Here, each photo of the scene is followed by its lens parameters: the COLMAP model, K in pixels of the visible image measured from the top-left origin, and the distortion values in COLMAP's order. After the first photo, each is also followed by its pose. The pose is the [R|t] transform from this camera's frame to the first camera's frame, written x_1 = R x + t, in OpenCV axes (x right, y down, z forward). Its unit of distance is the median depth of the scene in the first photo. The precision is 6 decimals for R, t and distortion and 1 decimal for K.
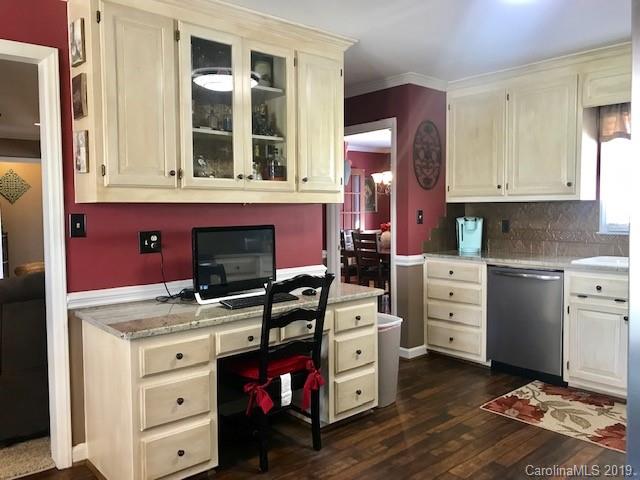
lens RADIAL K [[524.4, 0, 319.1], [0, 524.4, 240.3], [0, 0, 1]] dist [0.011985, 0.004420]
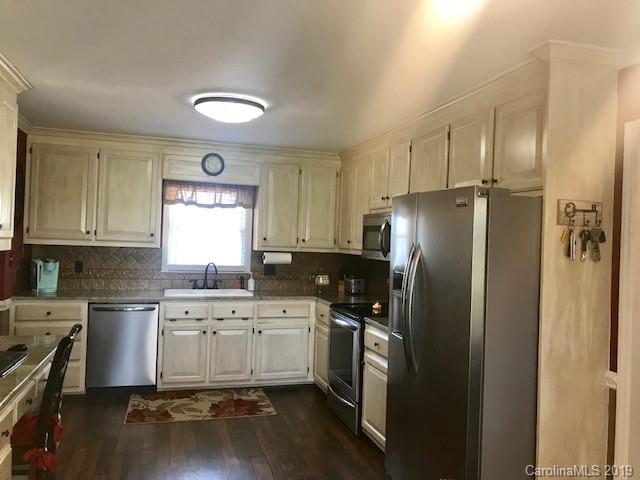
lens RADIAL K [[524.4, 0, 318.2], [0, 524.4, 242.4], [0, 0, 1]] dist [0.011985, 0.004420]
pose [[0.427337, 0.016973, 0.903933, -0.550363], [0.016639, 0.999507, -0.026634, -0.050030], [-0.903939, 0.026422, 0.426844, 0.083506]]
